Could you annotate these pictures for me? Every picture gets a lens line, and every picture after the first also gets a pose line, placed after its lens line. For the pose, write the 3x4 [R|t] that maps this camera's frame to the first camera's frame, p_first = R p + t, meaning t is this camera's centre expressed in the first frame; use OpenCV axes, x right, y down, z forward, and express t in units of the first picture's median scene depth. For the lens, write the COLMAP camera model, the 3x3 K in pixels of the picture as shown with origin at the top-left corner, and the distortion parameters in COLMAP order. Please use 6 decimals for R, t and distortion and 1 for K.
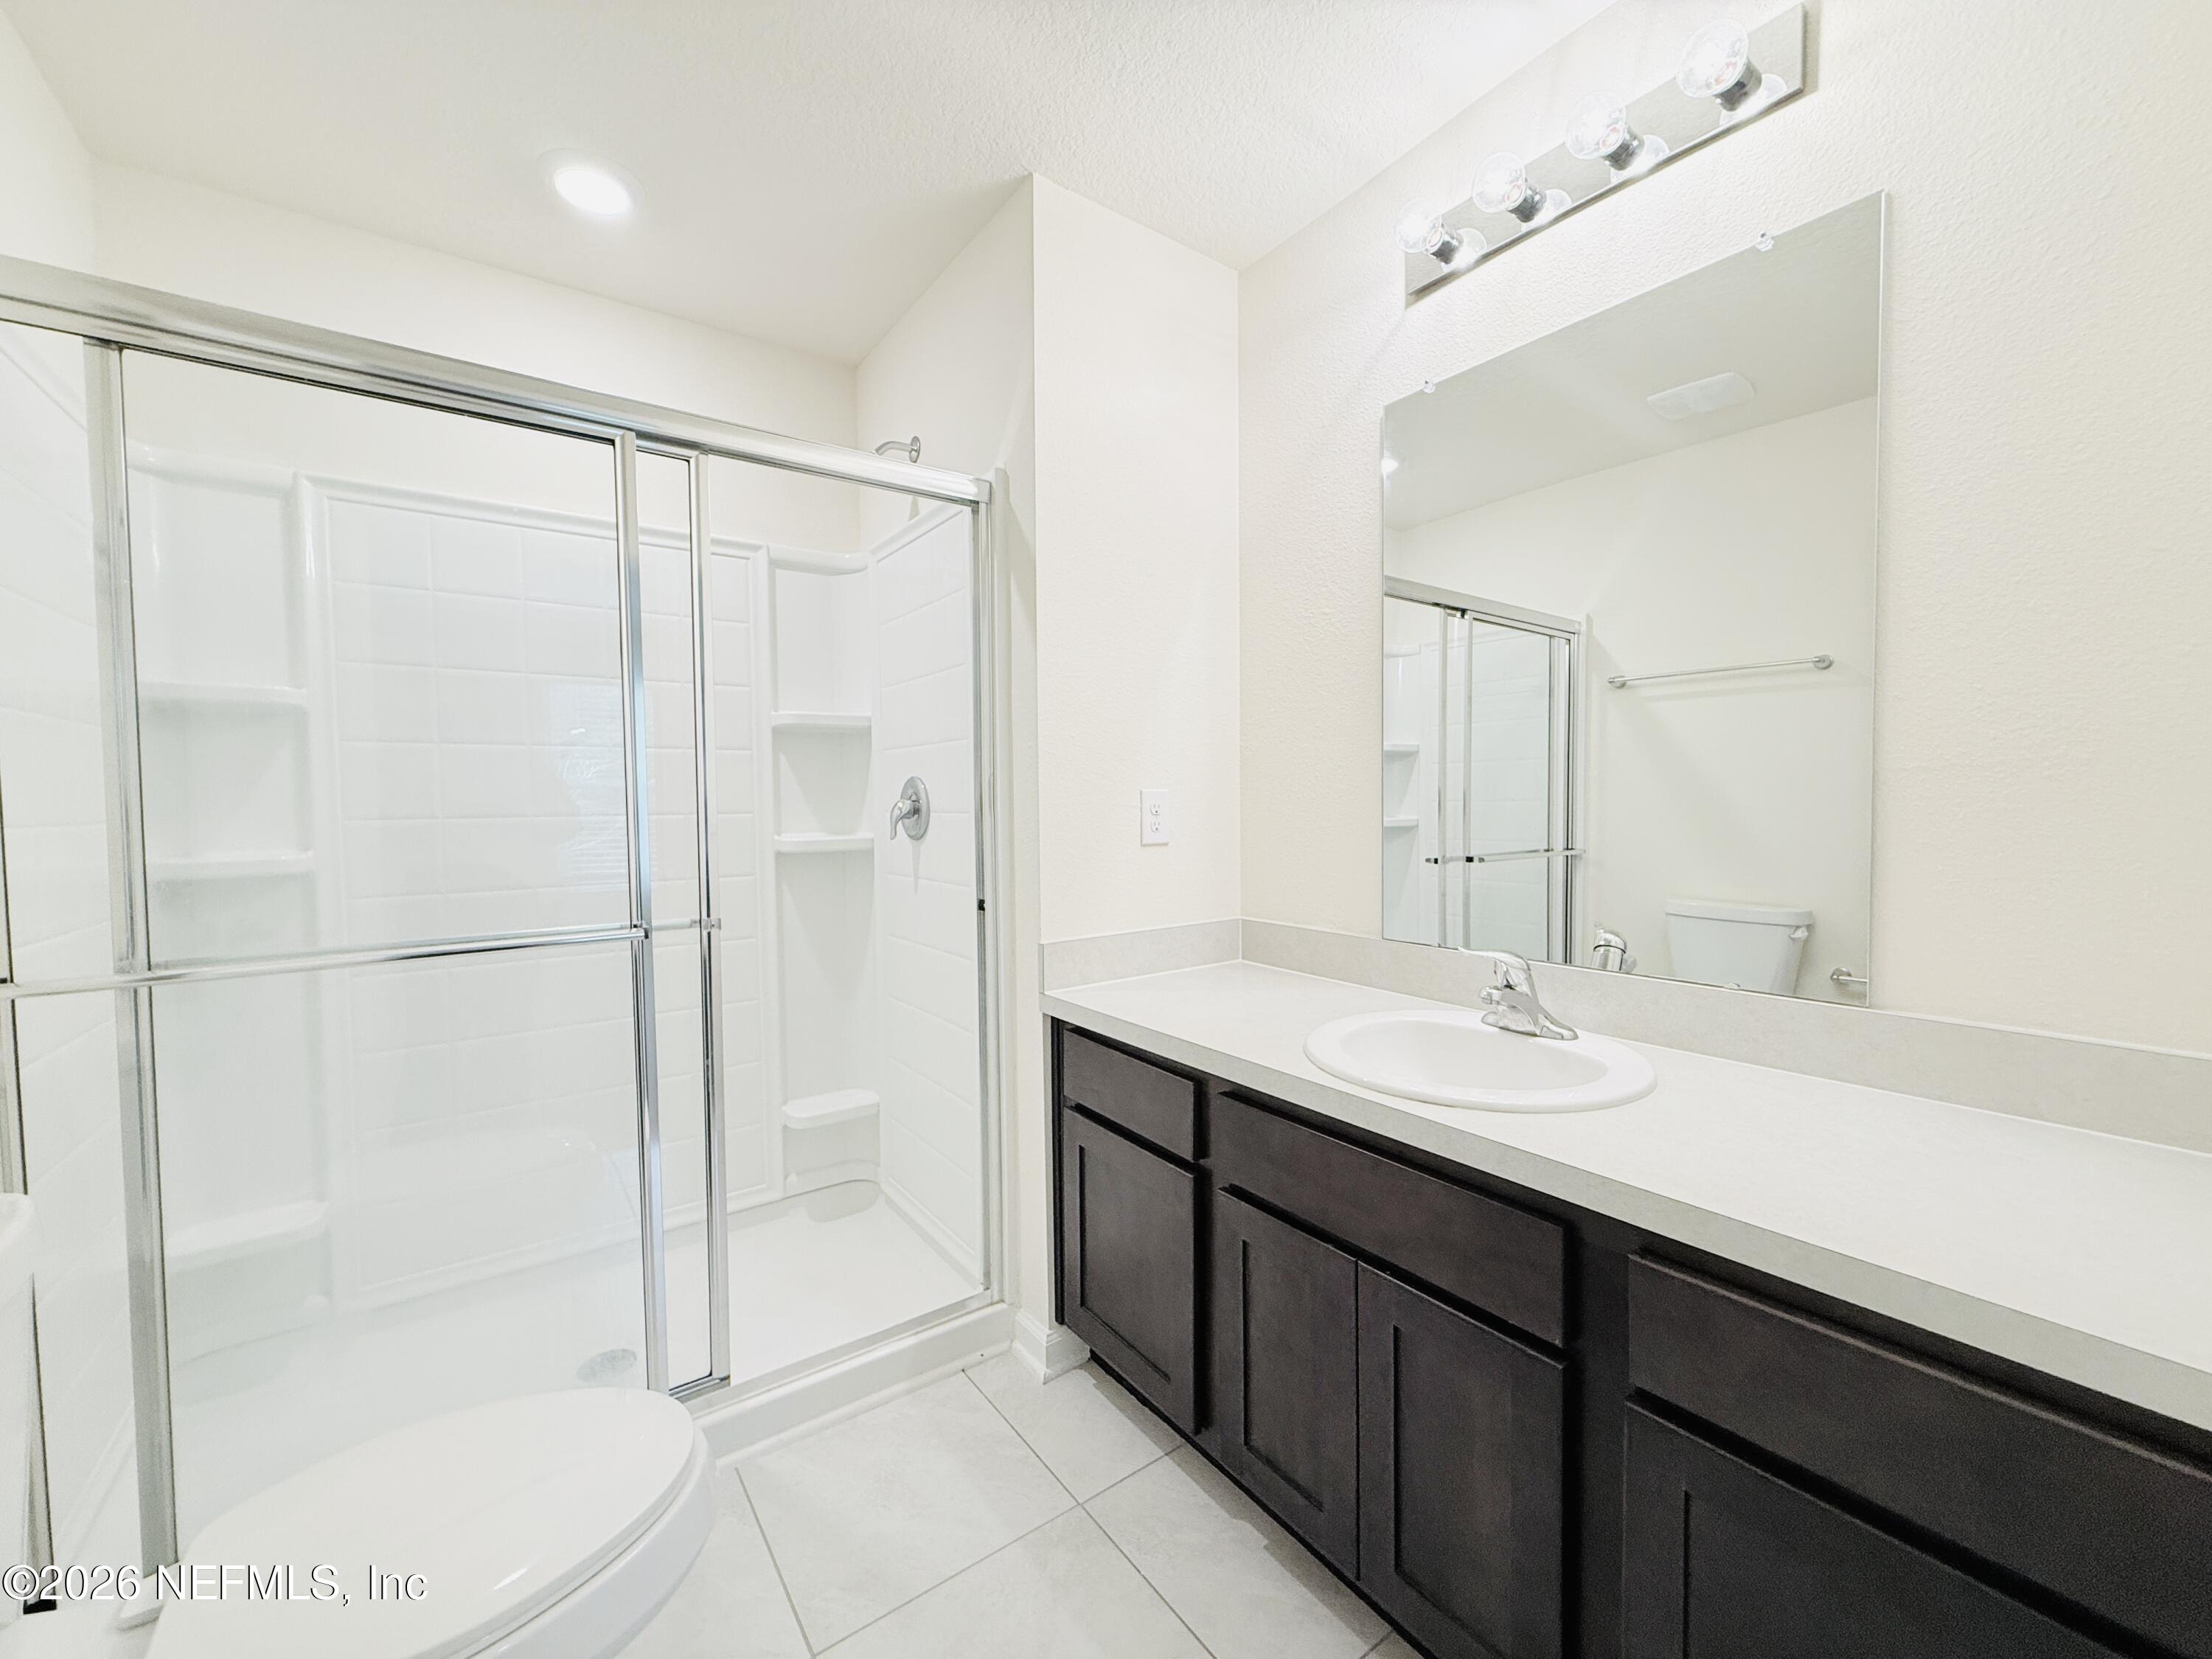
lens RADIAL K [[887.7, 0, 1111.7], [0, 887.7, 829.7], [0, 0, 1]] dist [0.000659, 0.000309]
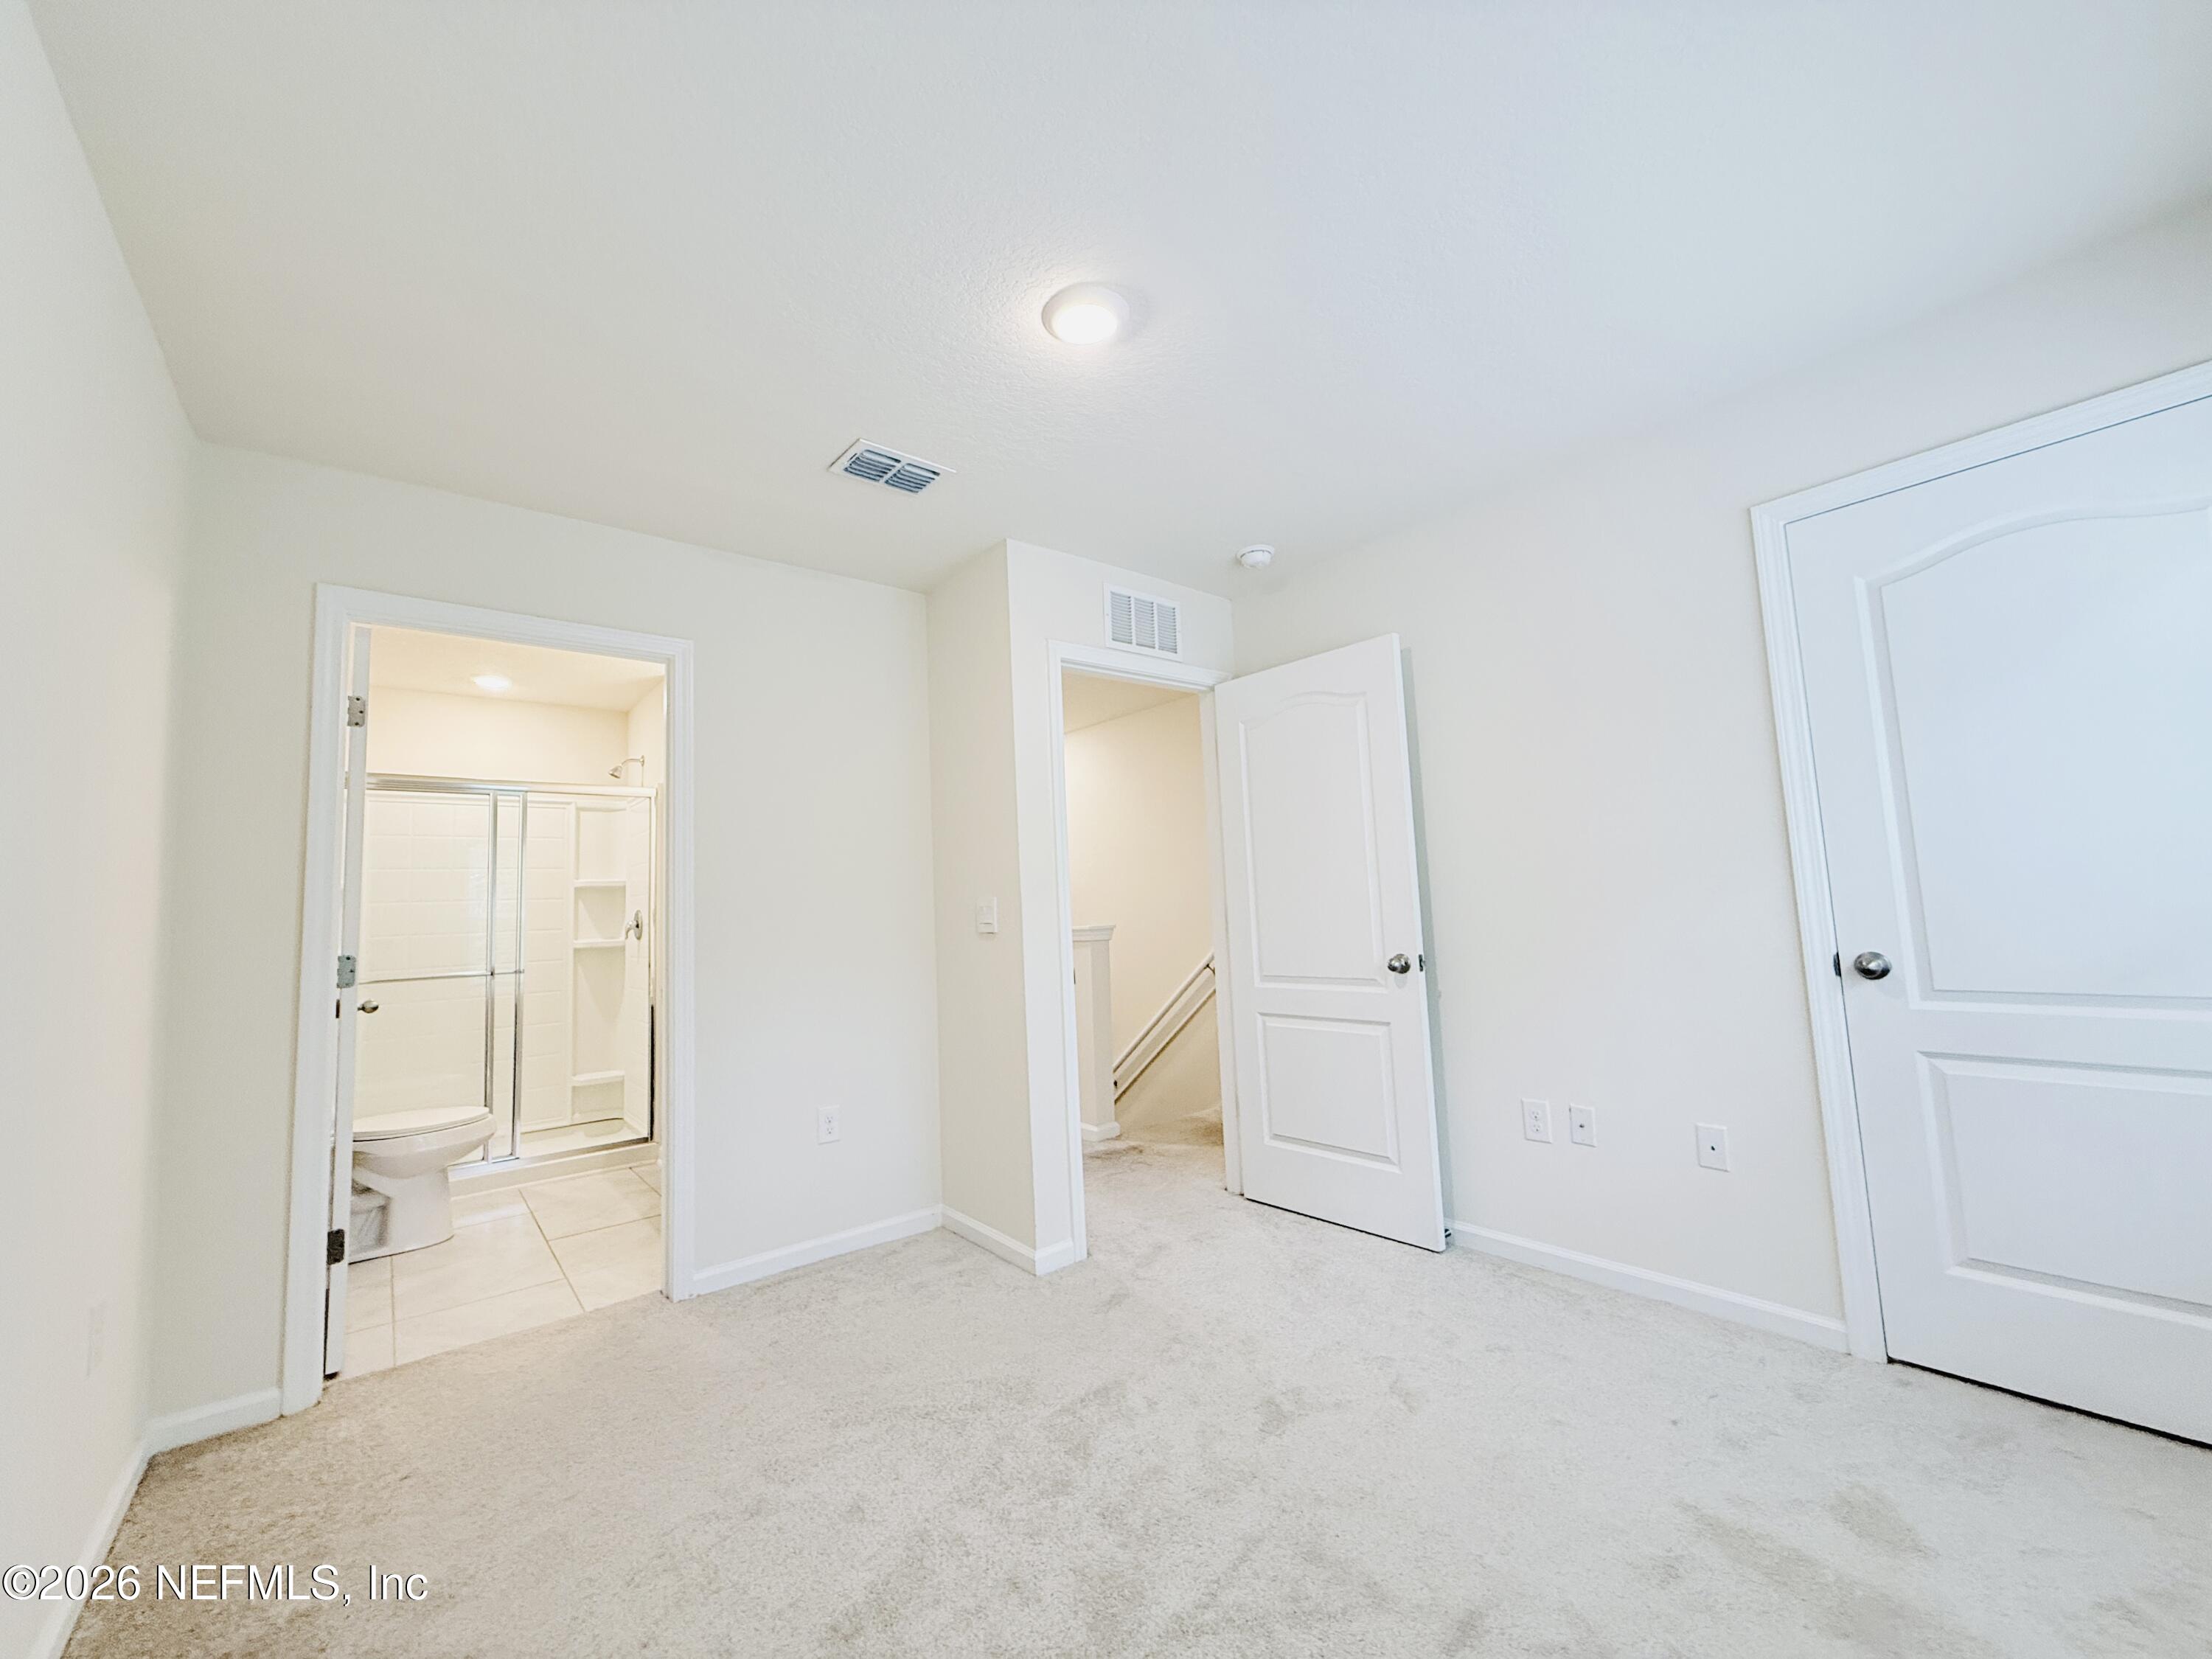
lens RADIAL K [[887.7, 0, 1106.6], [0, 887.7, 824.8], [0, 0, 1]] dist [0.000659, 0.000309]
pose [[0.997951, -0.027174, 0.057933, 0.728971], [0.034840, 0.990134, -0.135725, 0.062593], [-0.053673, 0.137465, 0.989051, -1.119056]]
